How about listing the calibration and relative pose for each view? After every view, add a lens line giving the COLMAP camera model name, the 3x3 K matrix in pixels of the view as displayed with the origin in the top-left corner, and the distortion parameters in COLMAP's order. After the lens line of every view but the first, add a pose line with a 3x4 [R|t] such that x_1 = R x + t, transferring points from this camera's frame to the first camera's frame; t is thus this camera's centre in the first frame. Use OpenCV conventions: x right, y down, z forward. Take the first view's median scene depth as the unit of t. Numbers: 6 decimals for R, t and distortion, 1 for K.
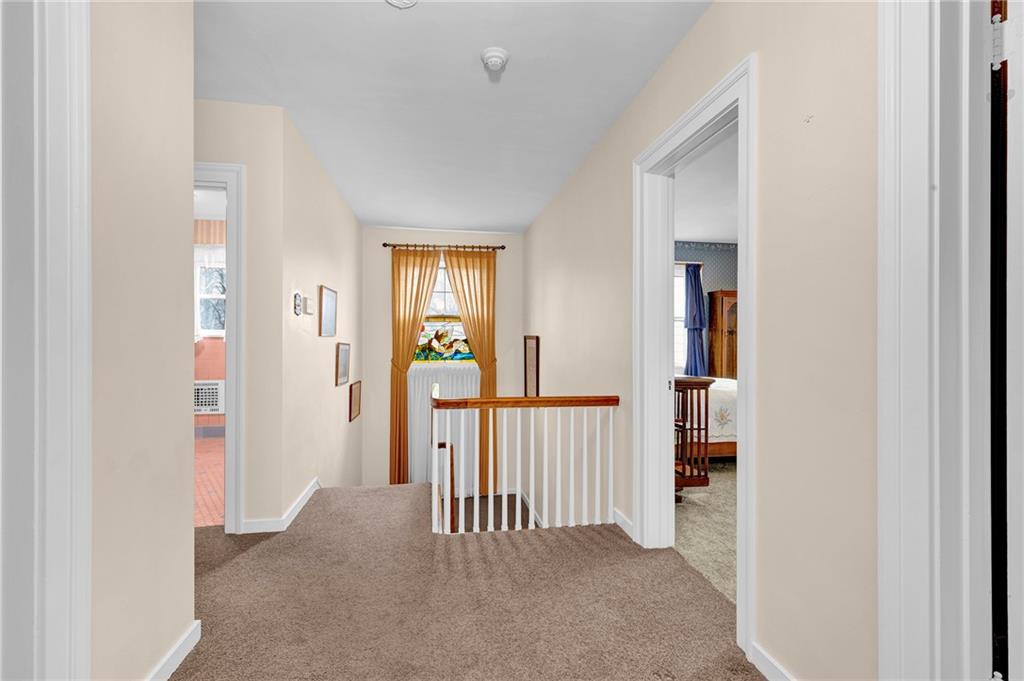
lens RADIAL K [[463.2, 0, 510.0], [0, 463.2, 342.0], [0, 0, 1]] dist [0.009779, 0.000579]
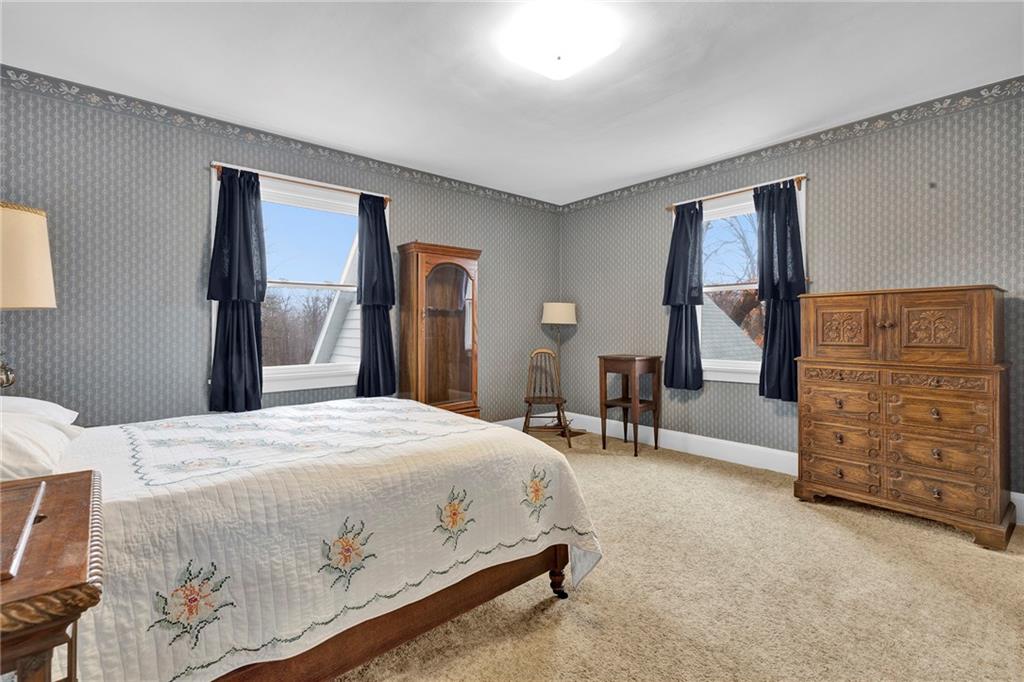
lens RADIAL K [[463.2, 0, 513.1], [0, 463.2, 334.3], [0, 0, 1]] dist [0.009779, 0.000579]
pose [[0.853253, -0.006798, 0.521454, 0.243707], [0.003117, 0.999964, 0.007936, 0.003072], [-0.521489, -0.005147, 0.853243, 0.414595]]
